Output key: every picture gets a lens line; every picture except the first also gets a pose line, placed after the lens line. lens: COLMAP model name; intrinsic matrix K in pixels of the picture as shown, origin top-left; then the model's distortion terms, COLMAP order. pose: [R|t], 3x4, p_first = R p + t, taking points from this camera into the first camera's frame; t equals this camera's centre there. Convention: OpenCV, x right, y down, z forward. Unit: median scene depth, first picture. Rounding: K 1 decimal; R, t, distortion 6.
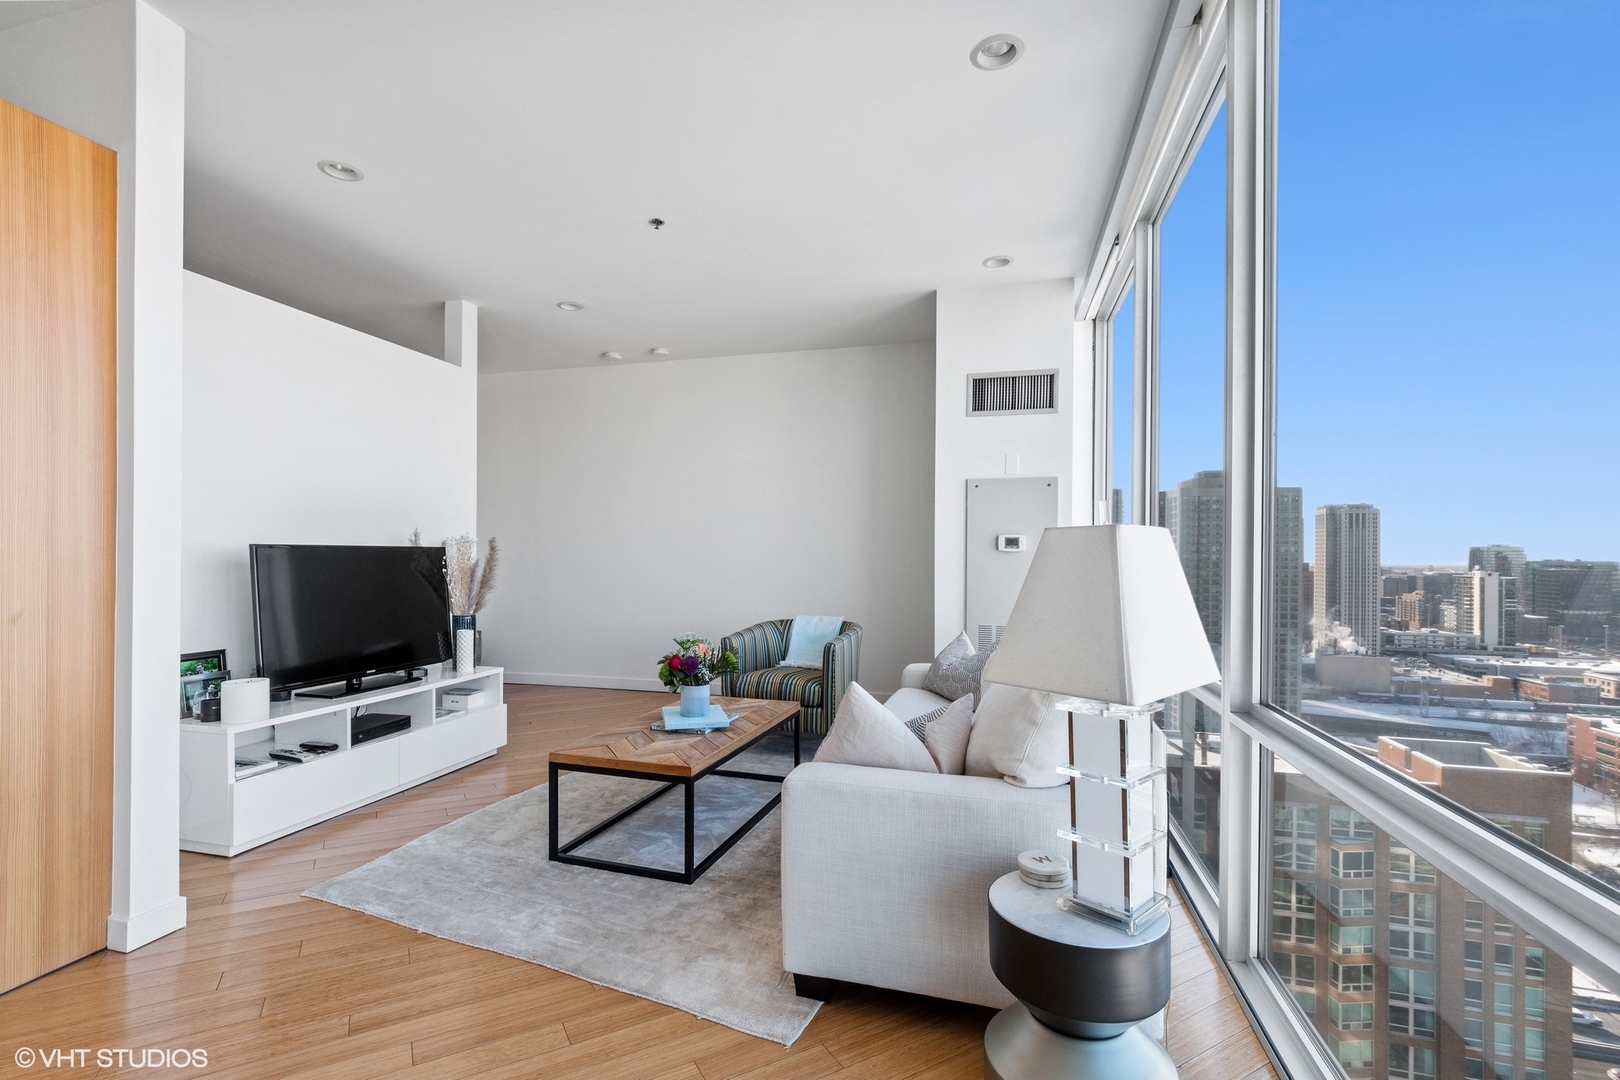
lens RADIAL K [[735.4, 0, 773.7], [0, 735.4, 541.5], [0, 0, 1]] dist [-0.001733, 0.002154]
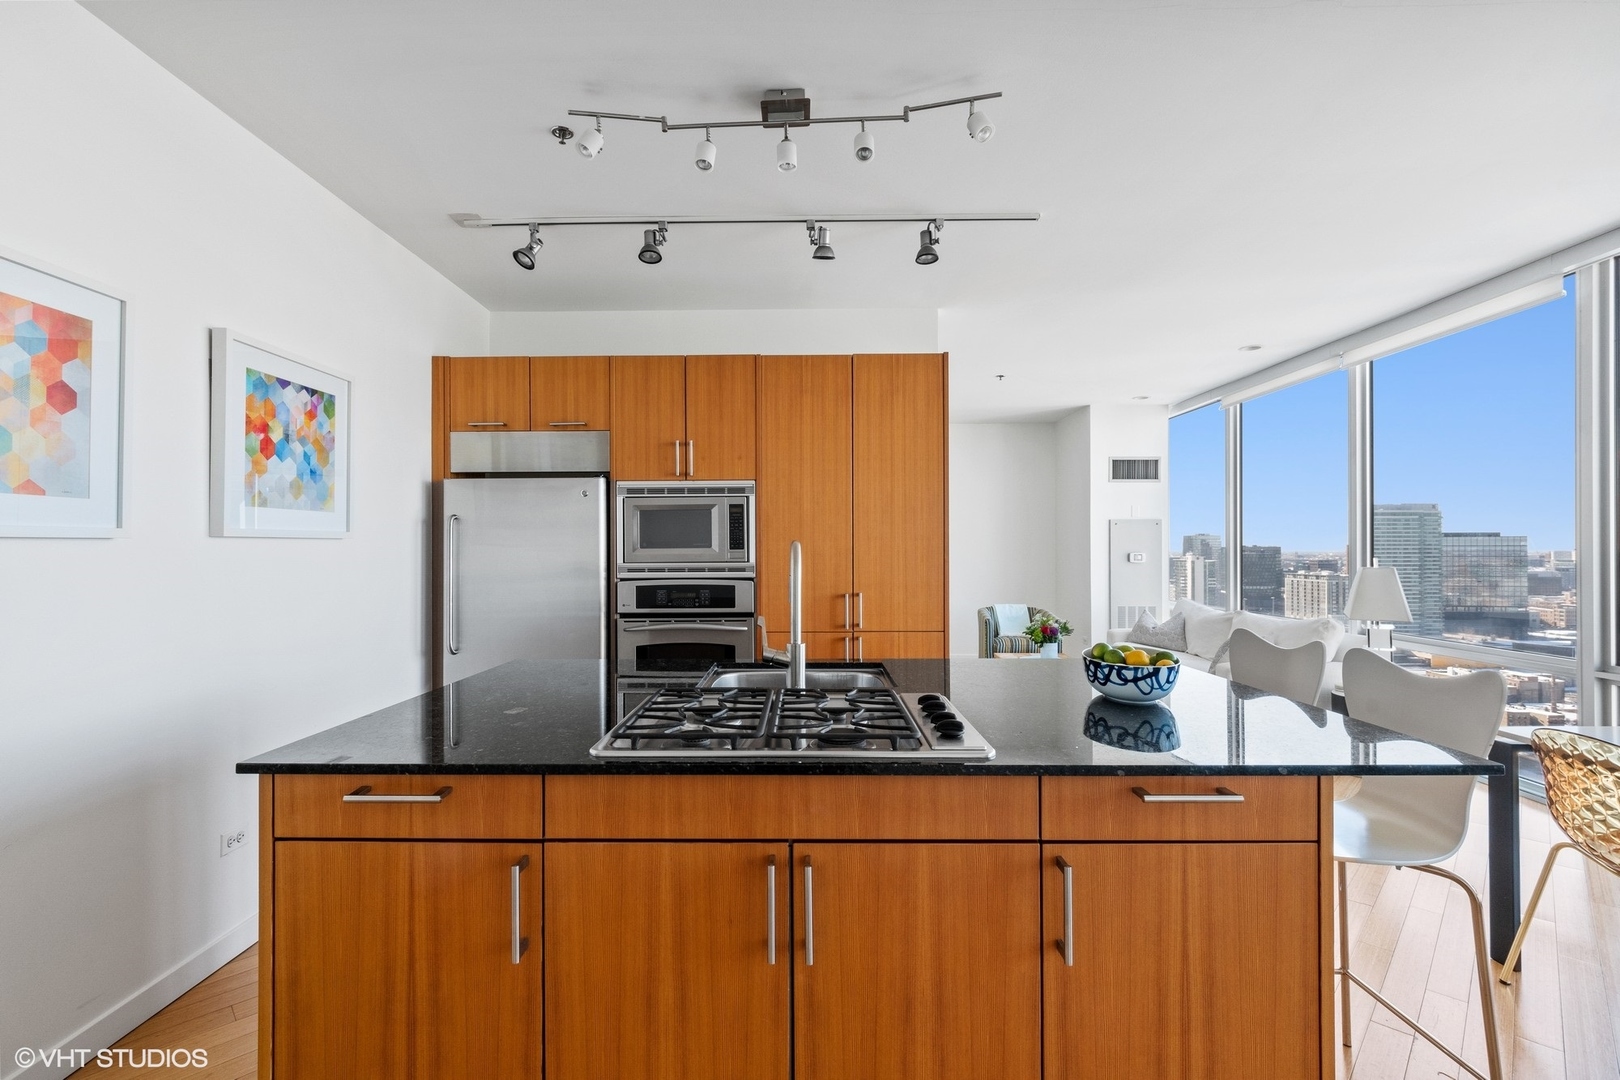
lens RADIAL K [[735.4, 0, 779.4], [0, 735.4, 560.1], [0, 0, 1]] dist [-0.001733, 0.002154]
pose [[0.966461, -0.012503, 0.256508, -0.903283], [0.002734, 0.999258, 0.038409, -0.058677], [-0.256798, -0.036420, 0.965779, -0.440277]]
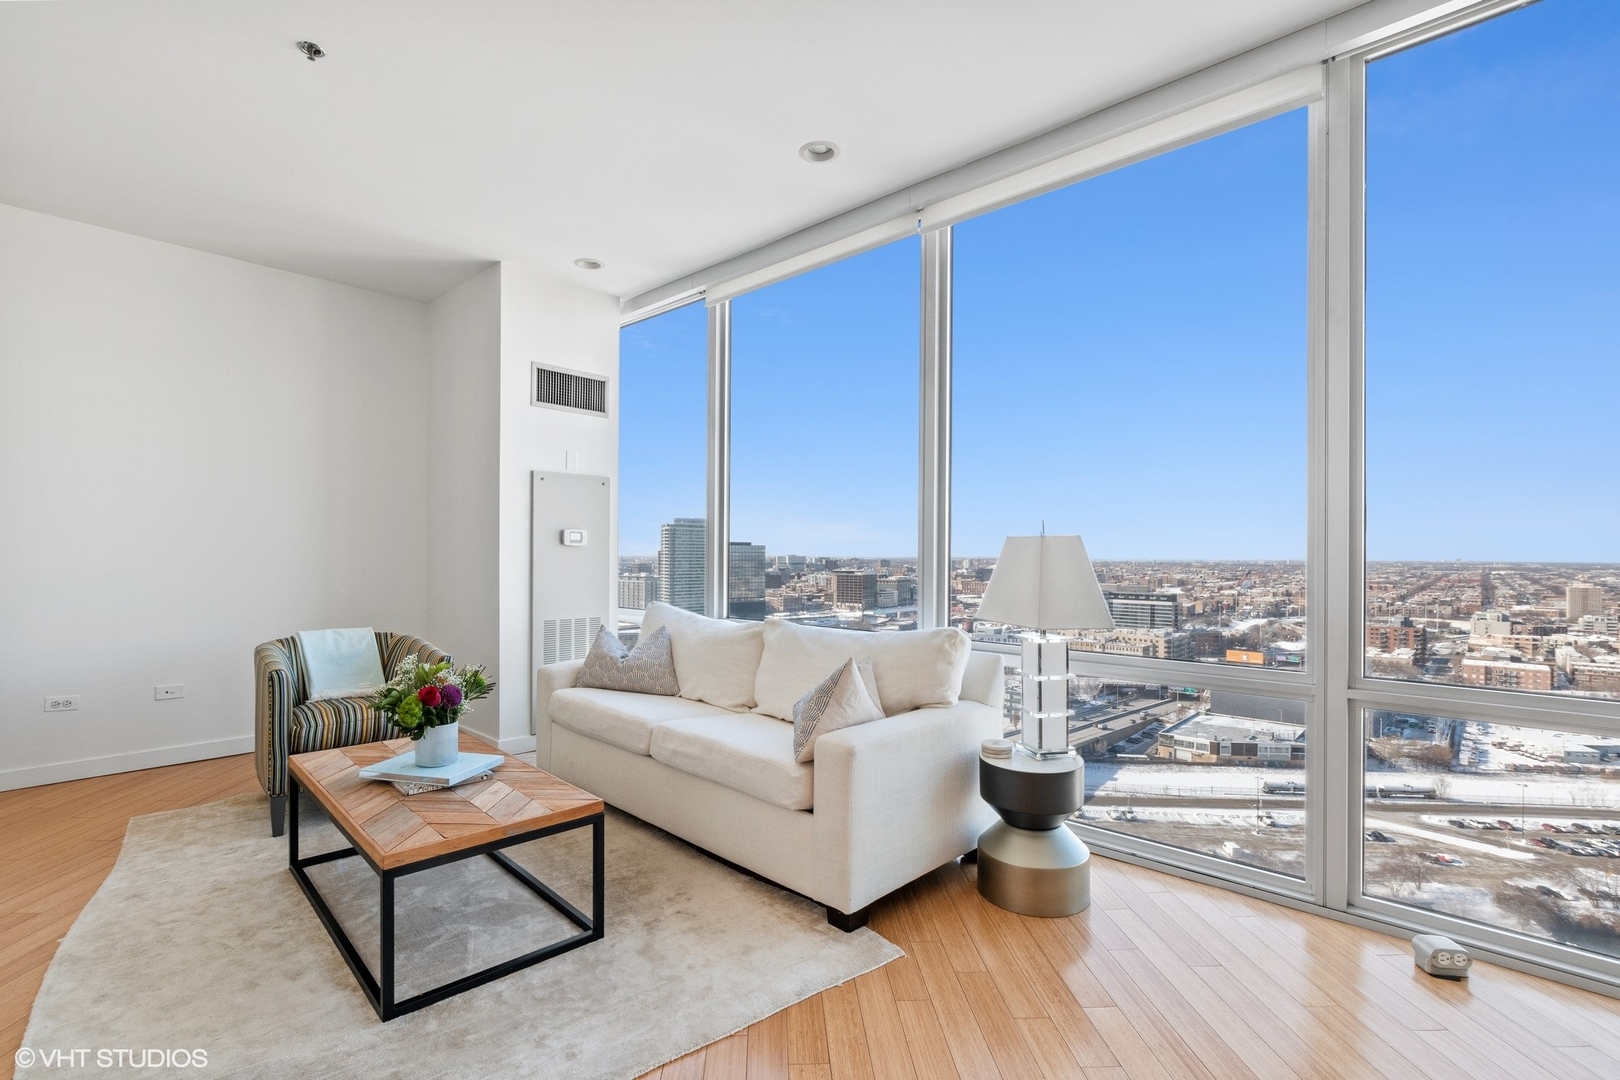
lens RADIAL K [[735.4, 0, 801.0], [0, 735.4, 549.0], [0, 0, 1]] dist [-0.001733, 0.002154]
pose [[0.438531, 0.002243, 0.898713, -0.453337], [-0.020153, 0.999770, 0.007339, 0.004916], [-0.898490, -0.021330, 0.438475, 0.251974]]
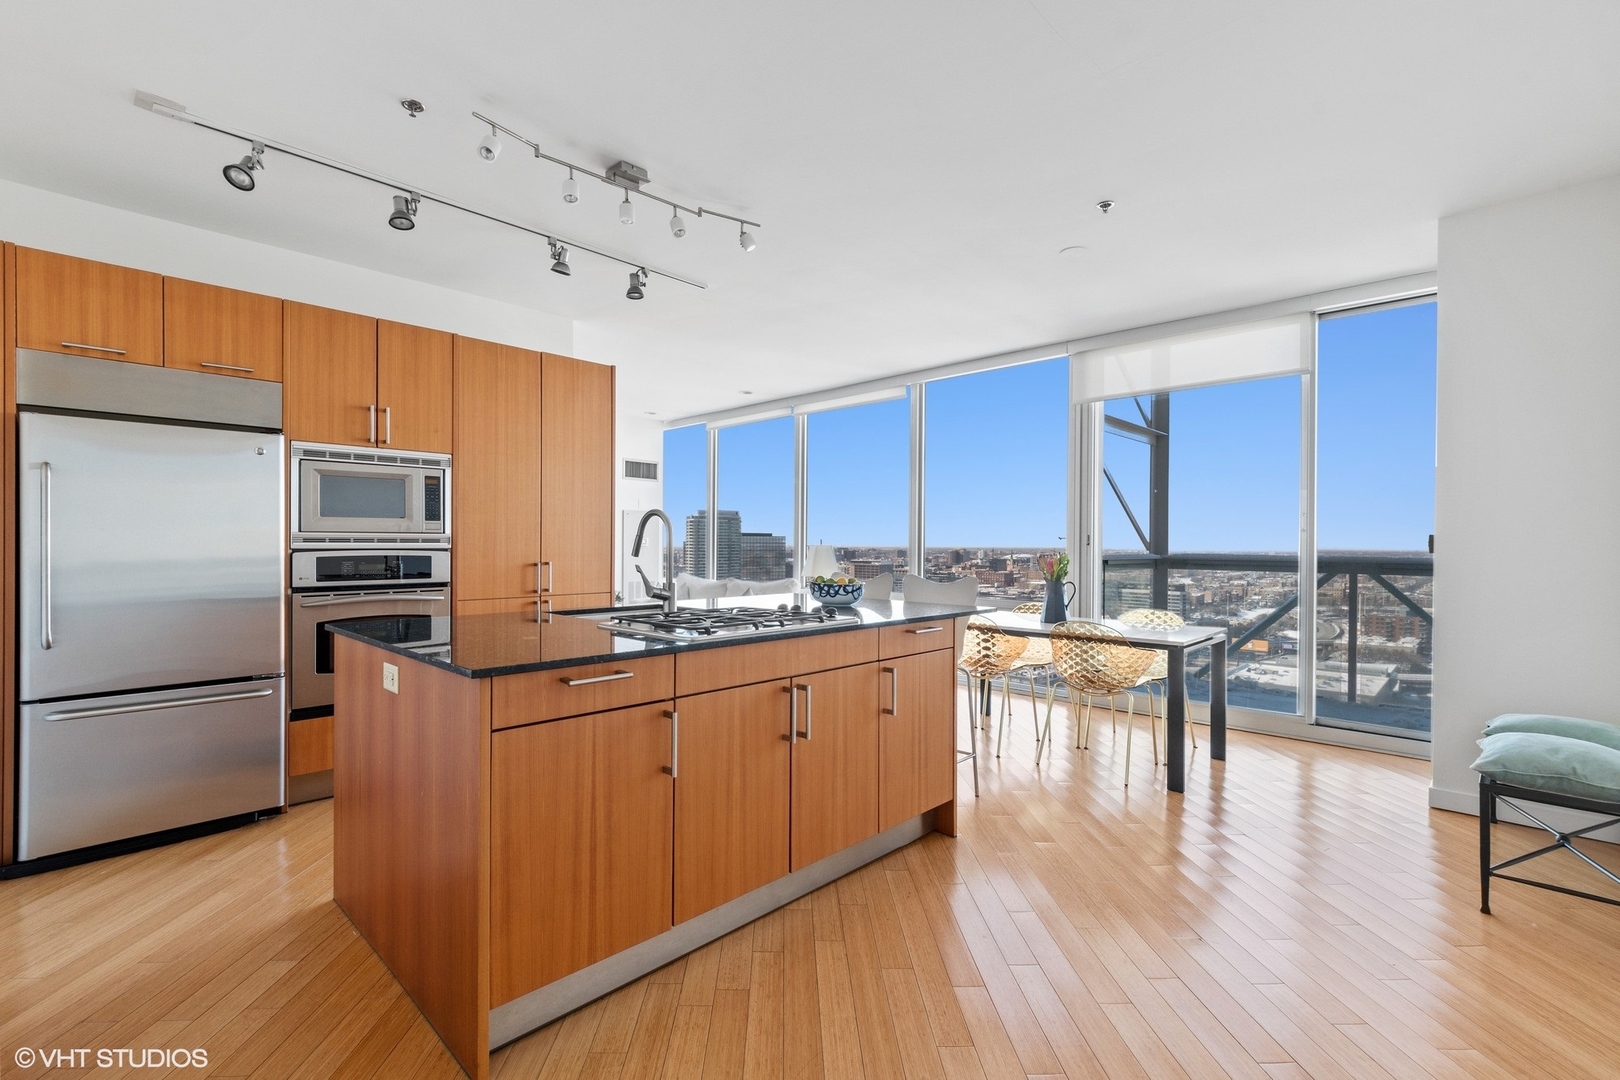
lens RADIAL K [[735.4, 0, 809.2], [0, 735.4, 568.7], [0, 0, 1]] dist [-0.001733, 0.002154]
pose [[0.462821, -0.032955, 0.885839, -1.307213], [-0.022243, 0.998562, 0.048770, -0.033601], [-0.886173, -0.042276, 0.461422, -0.402920]]
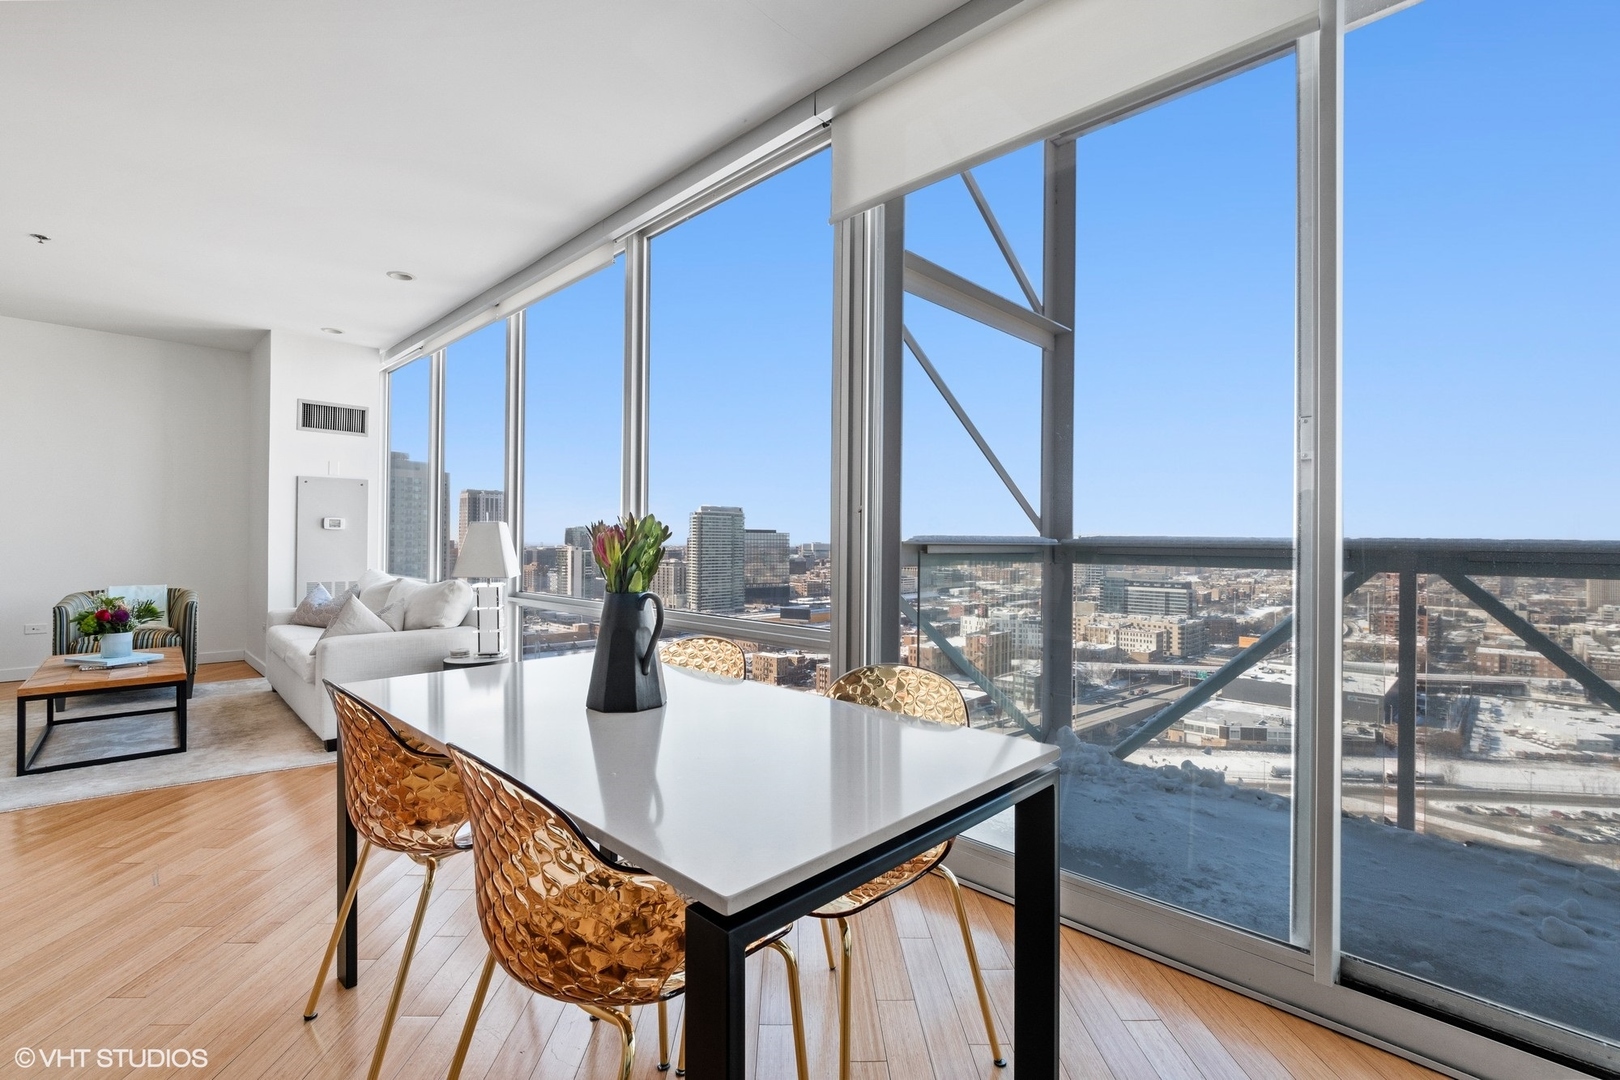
lens RADIAL K [[735.4, 0, 822.1], [0, 735.4, 558.6], [0, 0, 1]] dist [-0.001733, 0.002154]
pose [[0.459393, -0.024278, 0.887901, -0.505162], [-0.023014, 0.998965, 0.039223, -0.008474], [-0.887935, -0.038453, 0.458359, -0.495673]]
